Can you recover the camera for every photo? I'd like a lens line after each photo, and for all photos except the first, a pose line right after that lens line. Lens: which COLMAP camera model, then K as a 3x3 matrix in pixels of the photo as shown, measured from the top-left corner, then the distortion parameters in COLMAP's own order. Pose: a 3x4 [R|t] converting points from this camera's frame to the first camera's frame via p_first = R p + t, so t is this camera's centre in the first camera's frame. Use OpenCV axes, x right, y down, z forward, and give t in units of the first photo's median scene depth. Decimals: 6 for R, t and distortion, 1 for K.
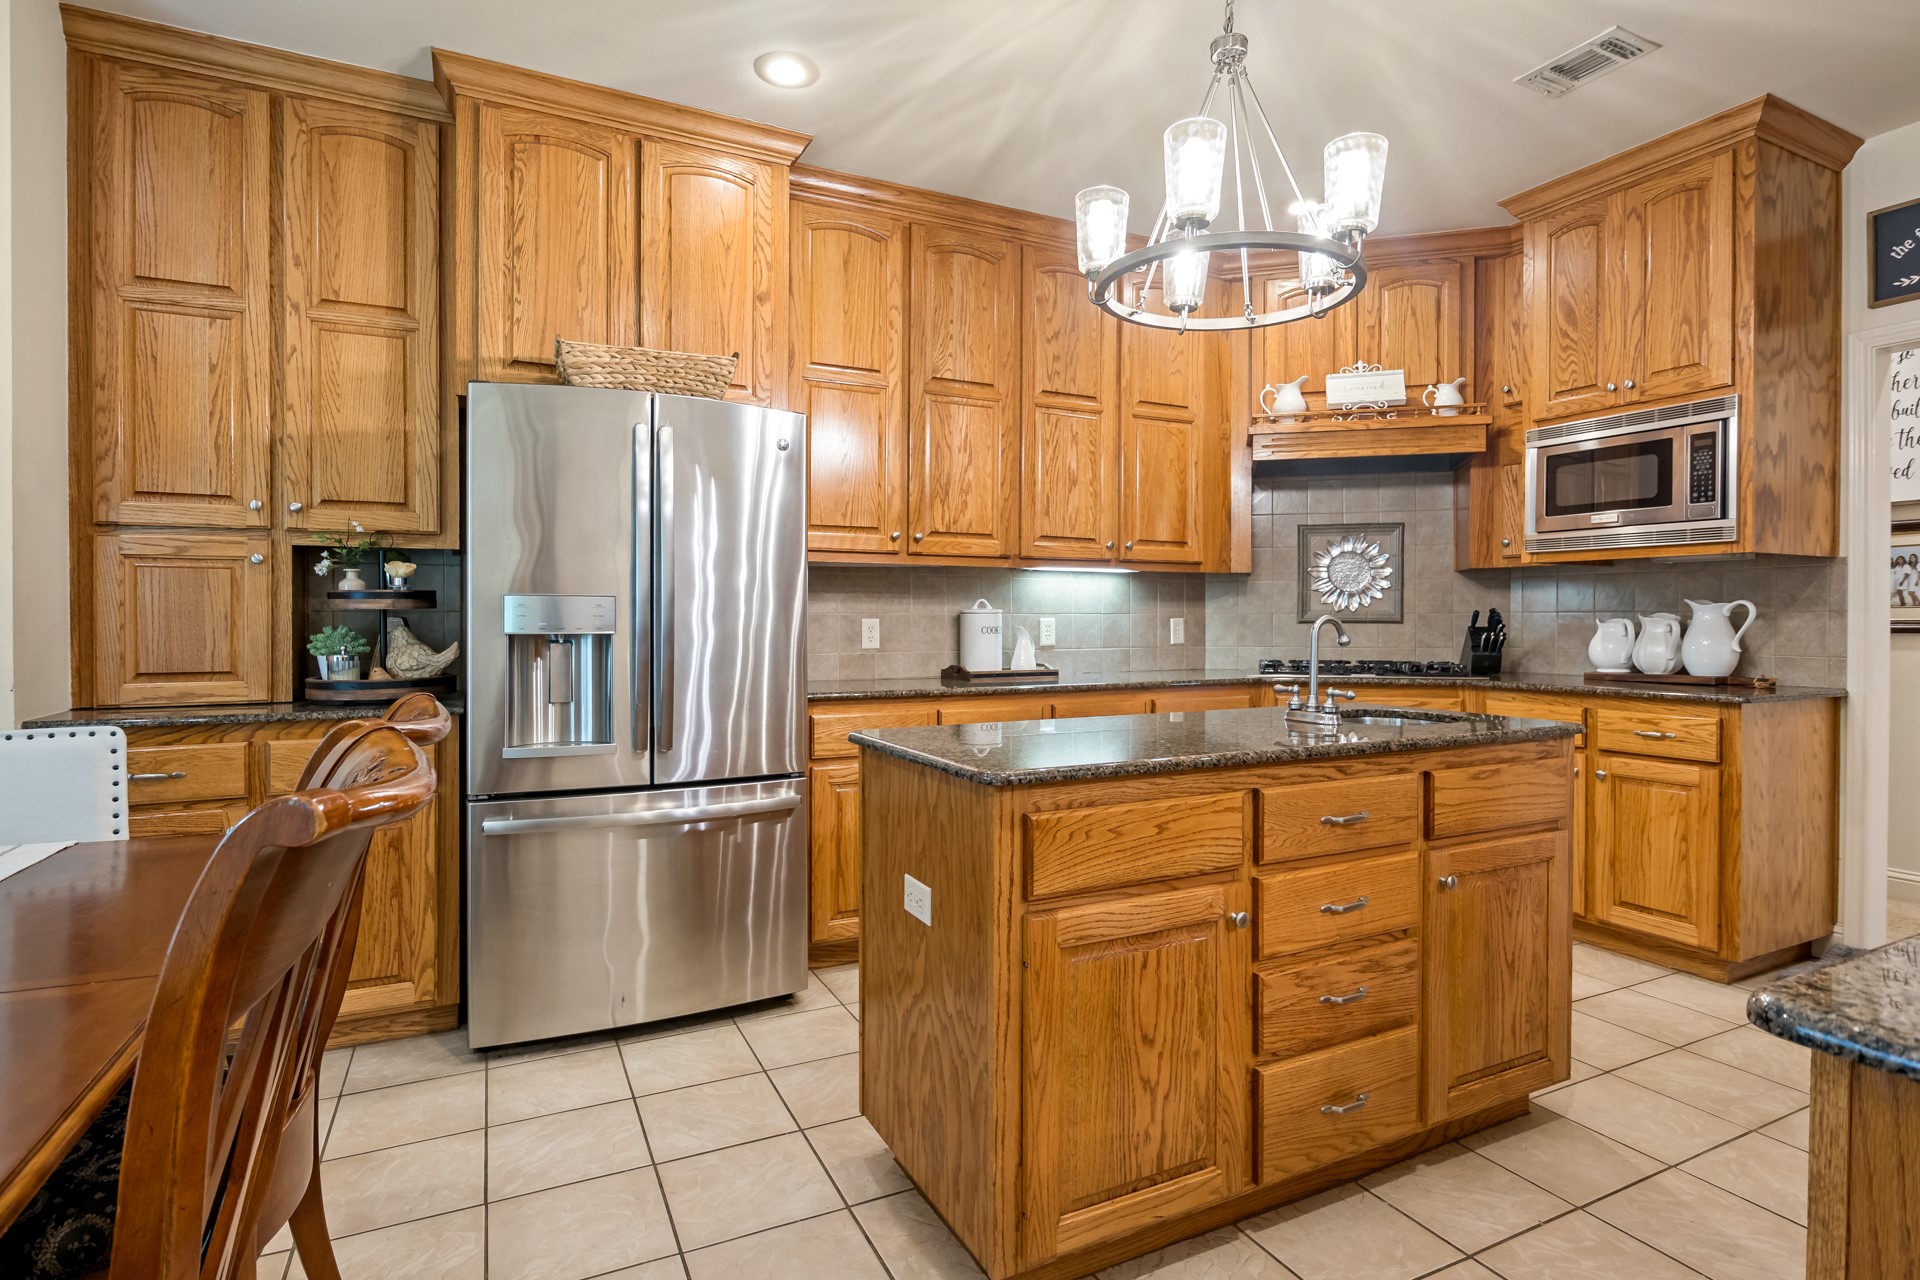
lens RADIAL K [[968.9, 0, 957.9], [0, 968.9, 628.7], [0, 0, 1]] dist [-0.008393, -0.001624]
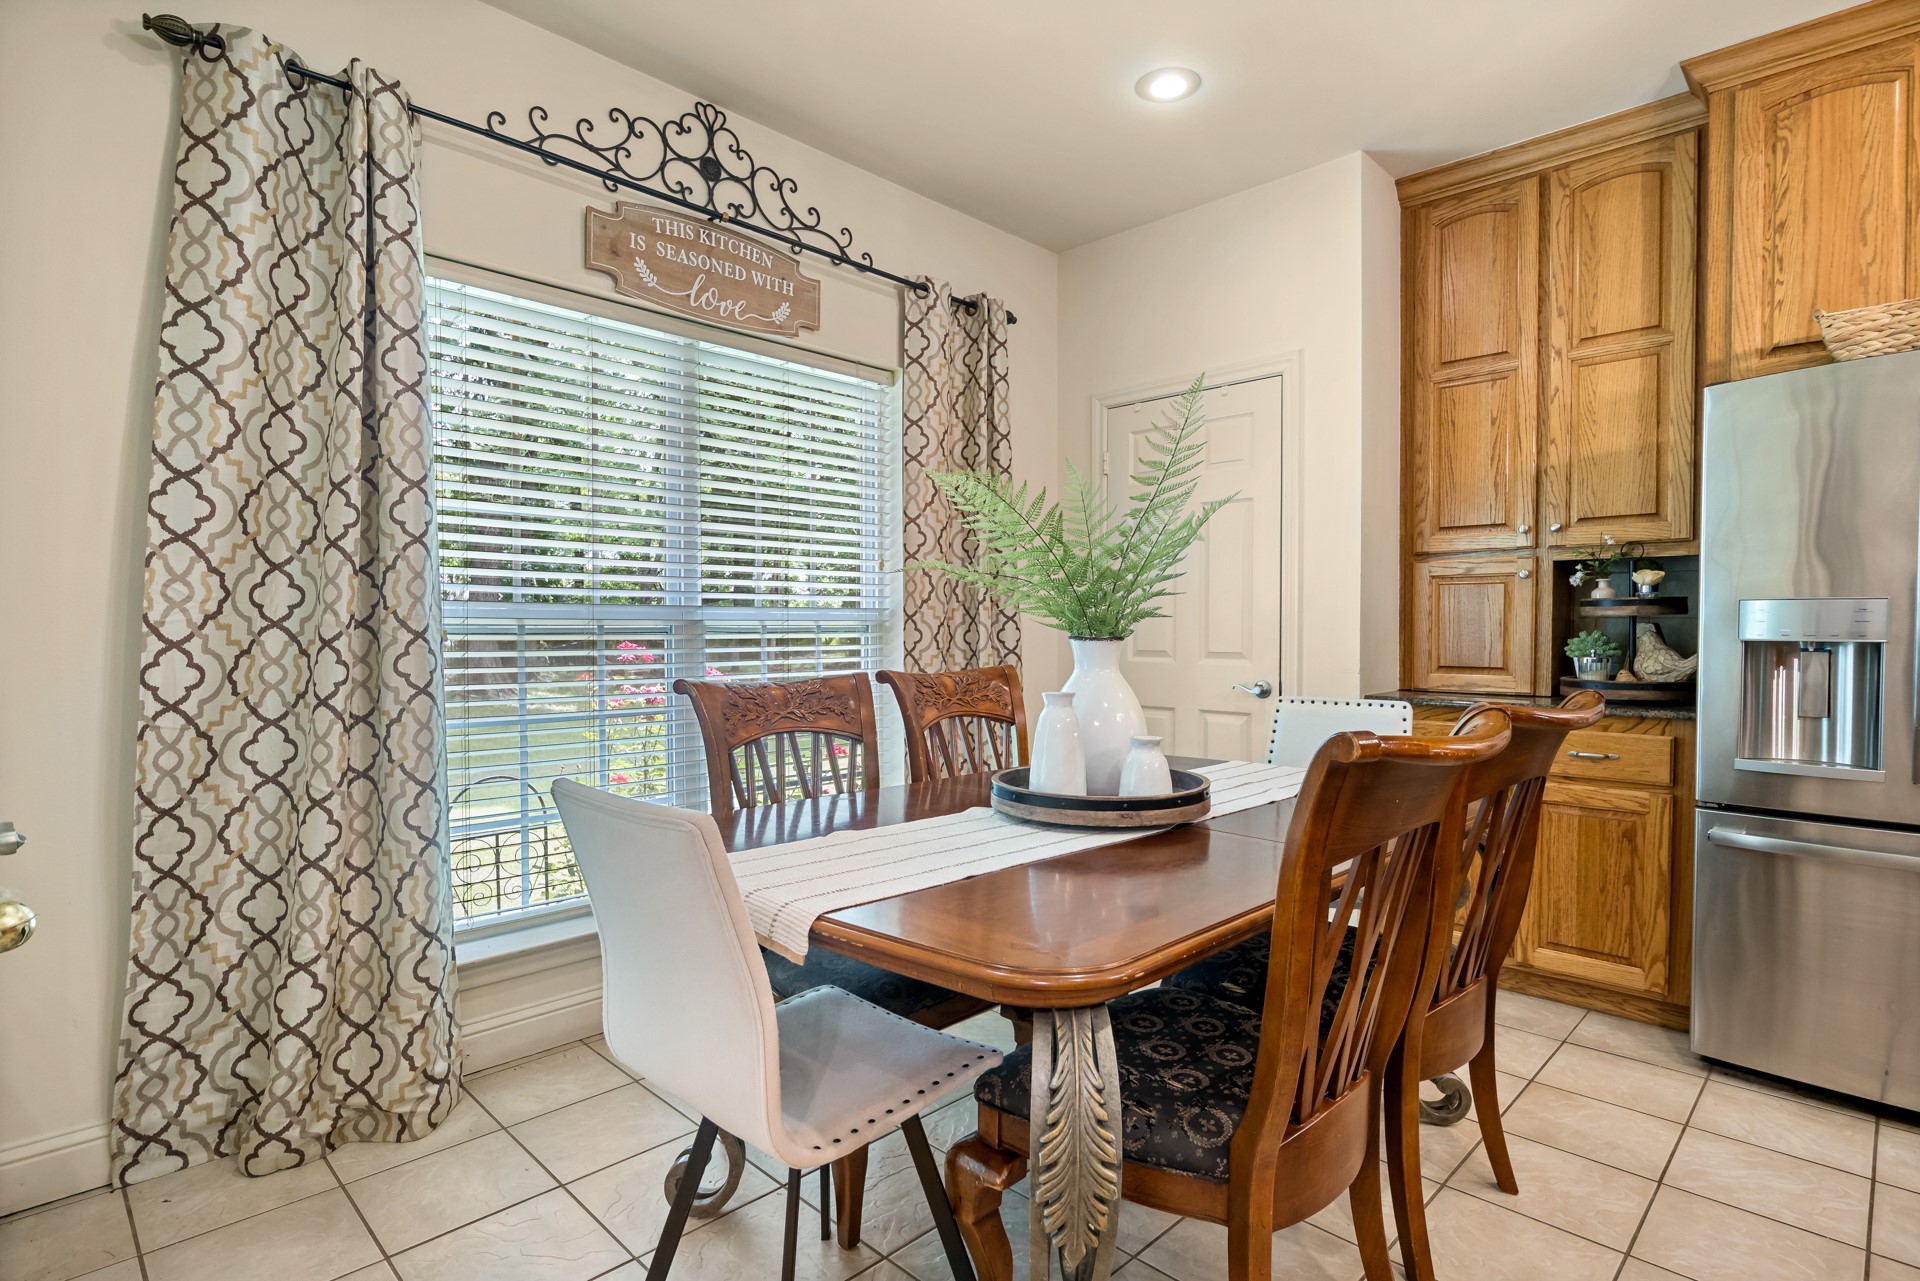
lens RADIAL K [[968.9, 0, 963.1], [0, 968.9, 644.5], [0, 0, 1]] dist [-0.008393, -0.001624]
pose [[0.325284, 0.019880, -0.945407, 0.175373], [-0.009464, 0.999797, 0.017768, -0.000148], [0.945569, 0.003168, 0.325406, -0.042944]]
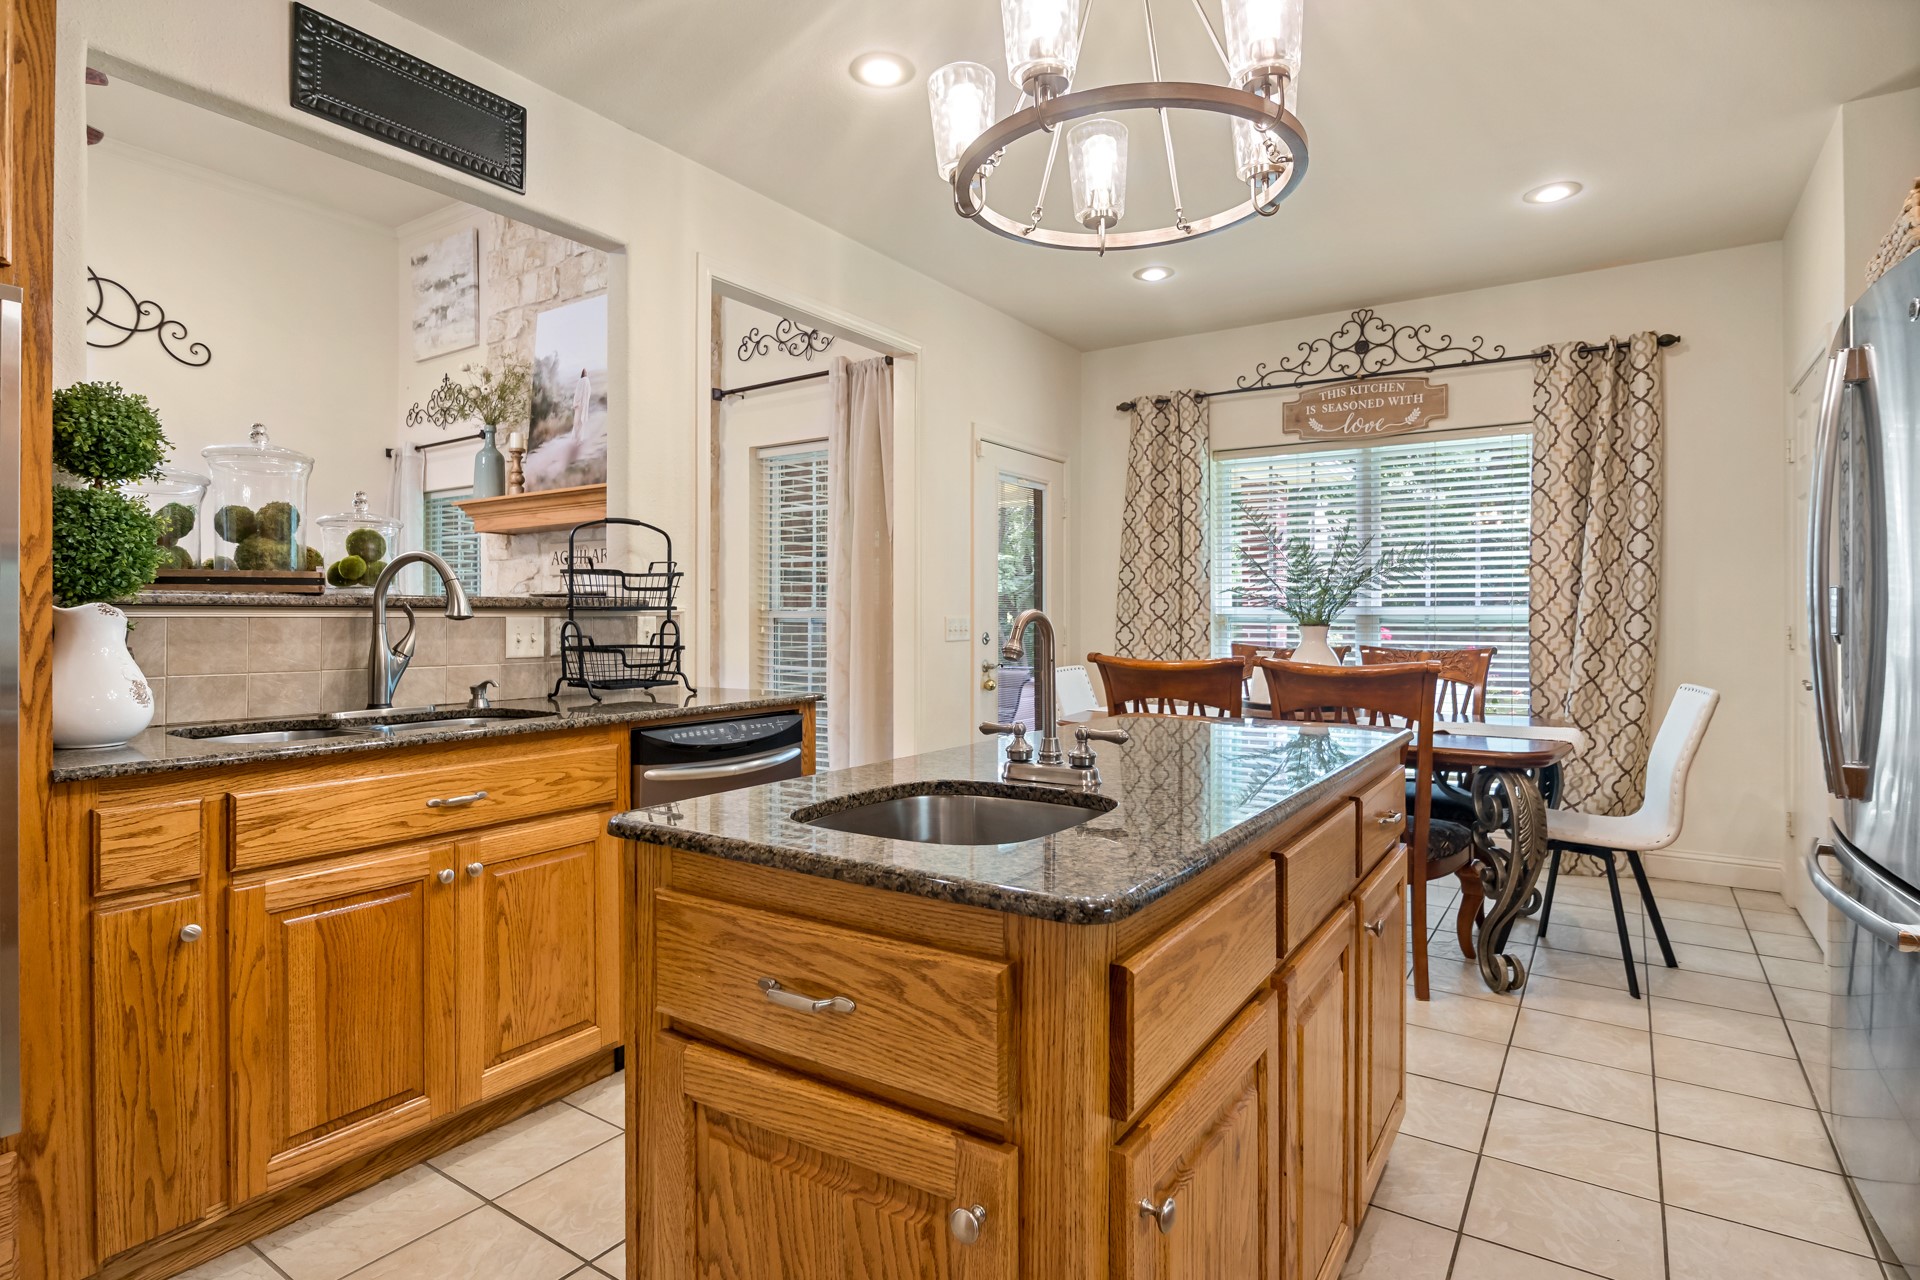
lens RADIAL K [[968.9, 0, 967.1], [0, 968.9, 612.6], [0, 0, 1]] dist [-0.008393, -0.001624]
pose [[-0.867374, 0.000070, -0.497656, 0.618712], [-0.002971, 0.999981, 0.005321, -0.017566], [0.497647, 0.006094, -0.867358, 1.293330]]
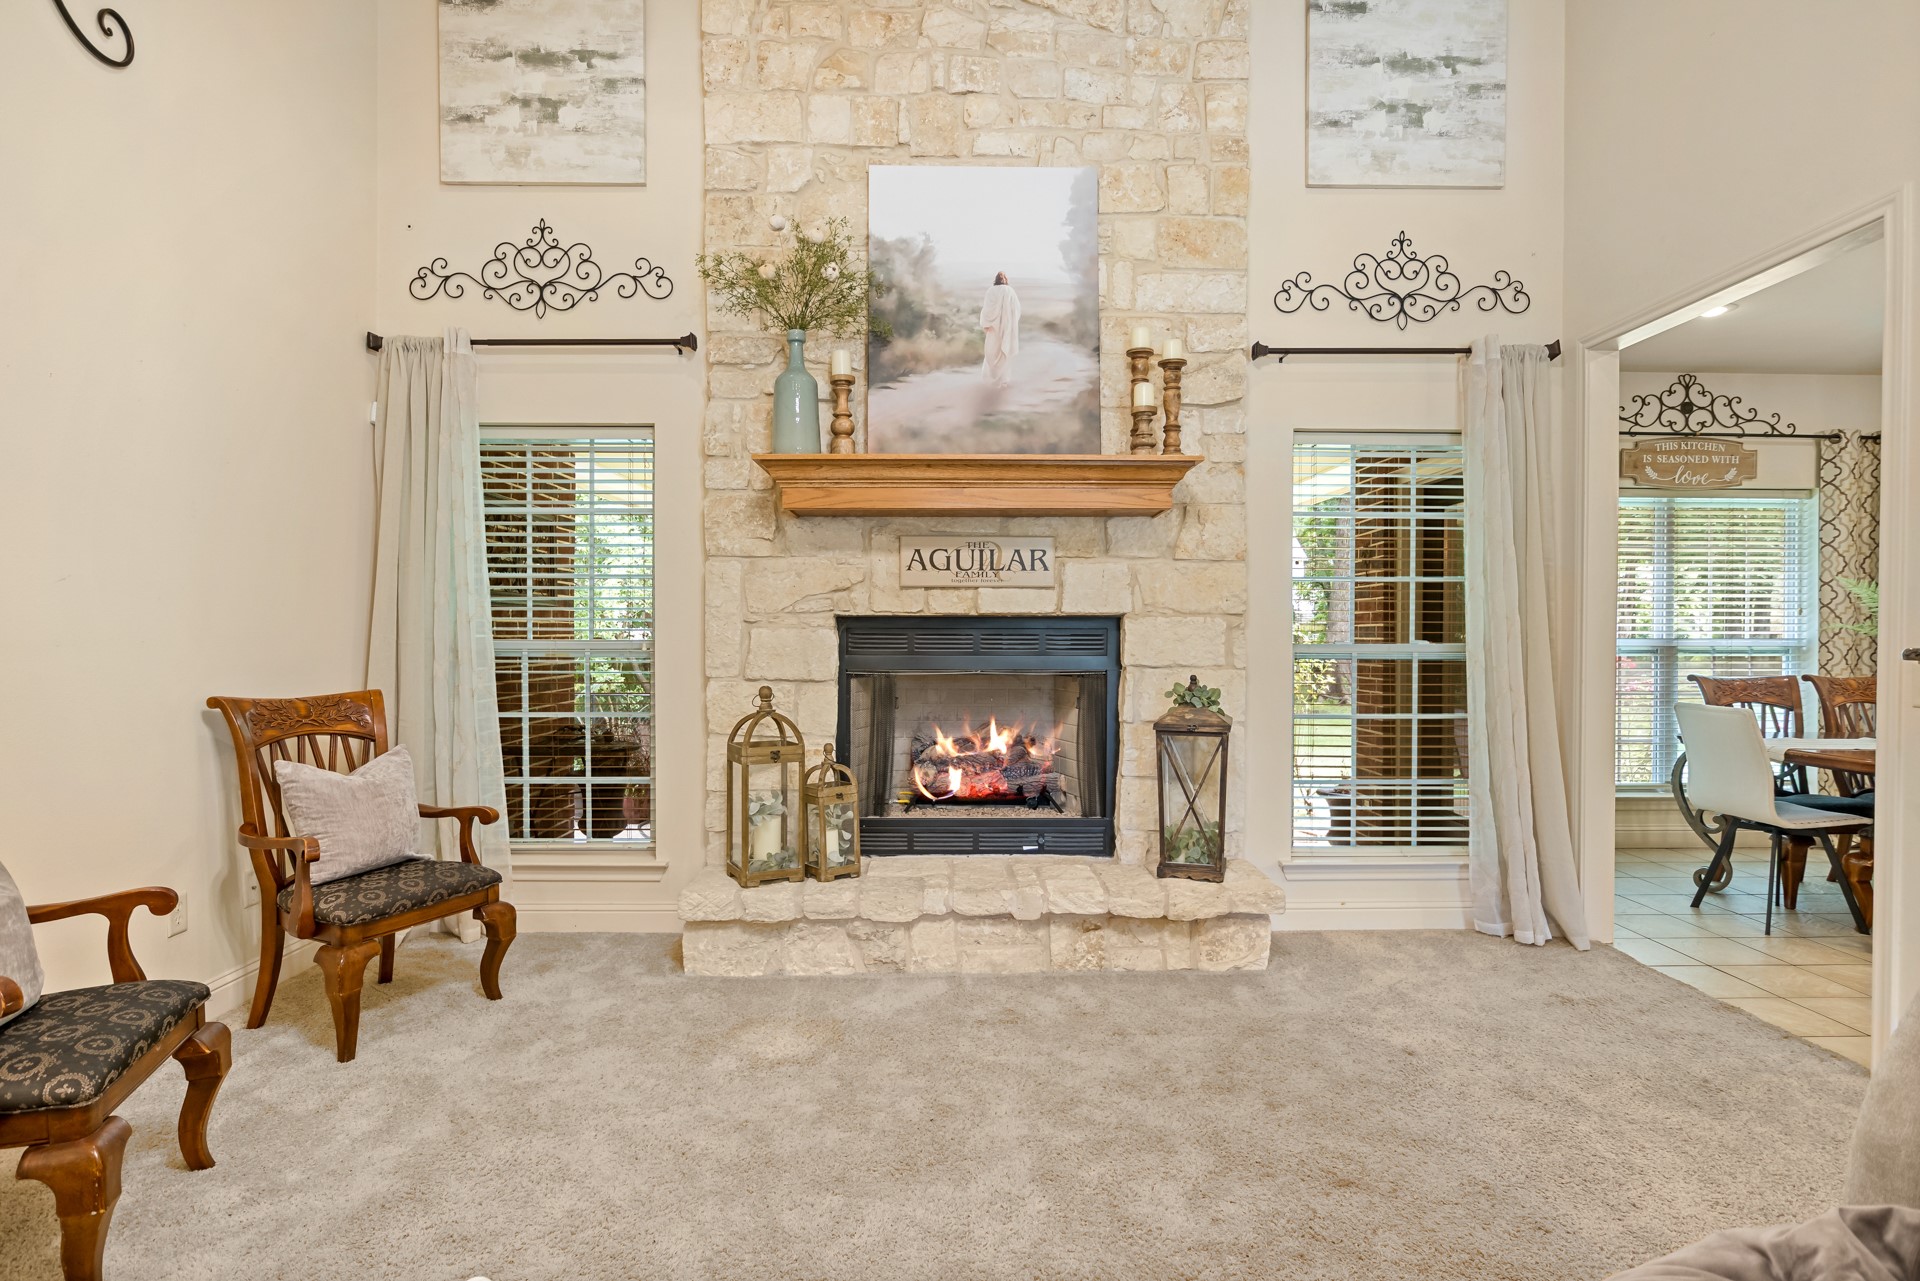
lens RADIAL K [[968.9, 0, 962.8], [0, 968.9, 642.9], [0, 0, 1]] dist [-0.008393, -0.001624]
pose [[-0.433695, 0.007573, -0.901028, 1.597509], [-0.009327, 0.999873, 0.012893, -0.025727], [0.901012, 0.013995, -0.433569, -0.462405]]
